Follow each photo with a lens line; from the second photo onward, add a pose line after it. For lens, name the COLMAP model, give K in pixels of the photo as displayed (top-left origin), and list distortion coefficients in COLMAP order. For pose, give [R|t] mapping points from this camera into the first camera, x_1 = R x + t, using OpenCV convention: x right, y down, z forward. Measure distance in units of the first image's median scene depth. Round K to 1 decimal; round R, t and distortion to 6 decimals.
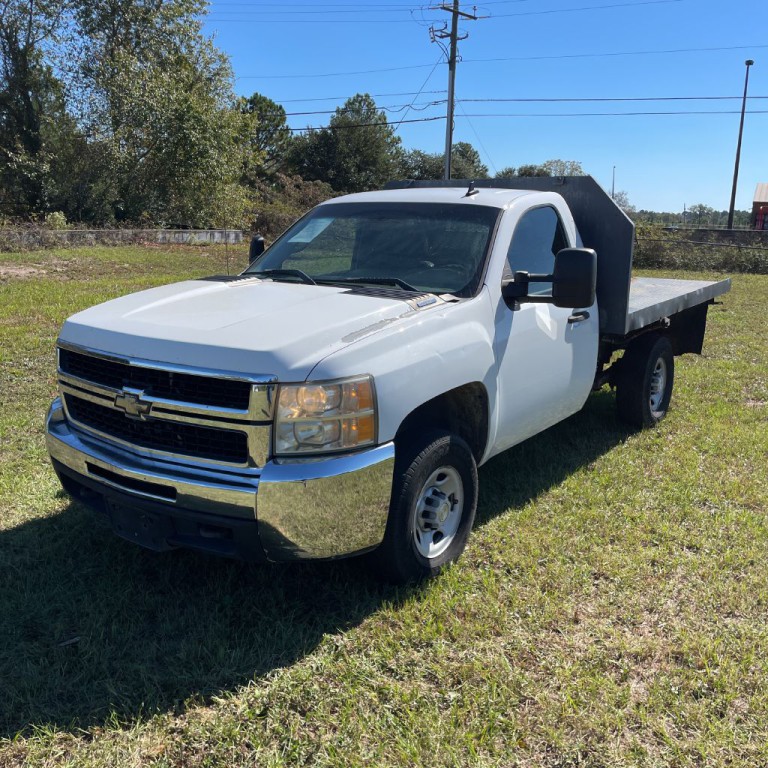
lens RADIAL K [[765.8, 0, 383.9], [0, 765.8, 389.7], [0, 0, 1]] dist [0.016400, 0.000000]
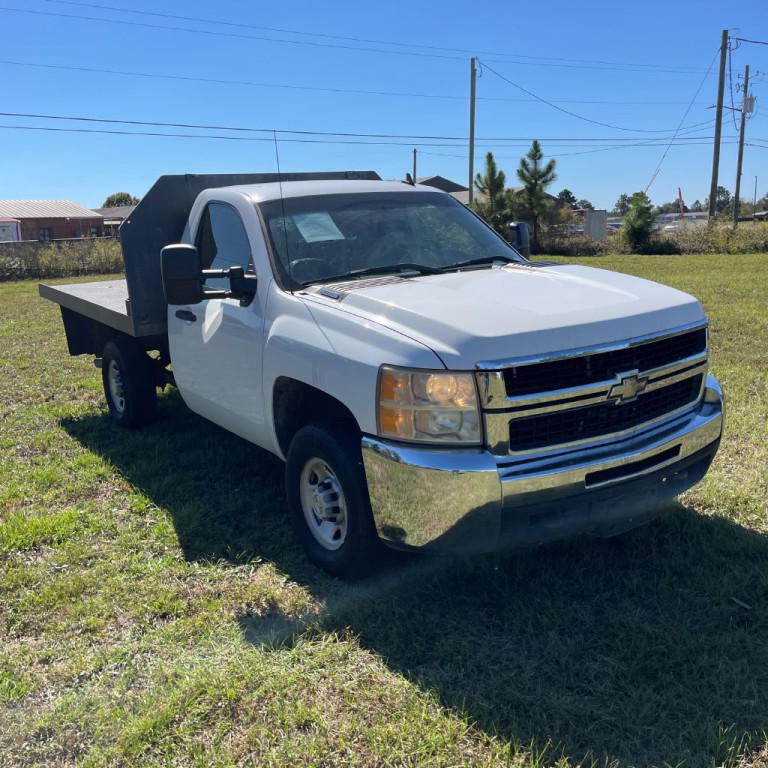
lens RADIAL K [[765.8, 0, 385.4], [0, 765.8, 386.1], [0, 0, 1]] dist [0.016400, 0.000000]
pose [[0.369714, -0.238378, 0.898047, -1.319322], [0.252144, 0.956000, 0.149957, -0.207326], [-0.894279, 0.170996, 0.413552, 0.873704]]
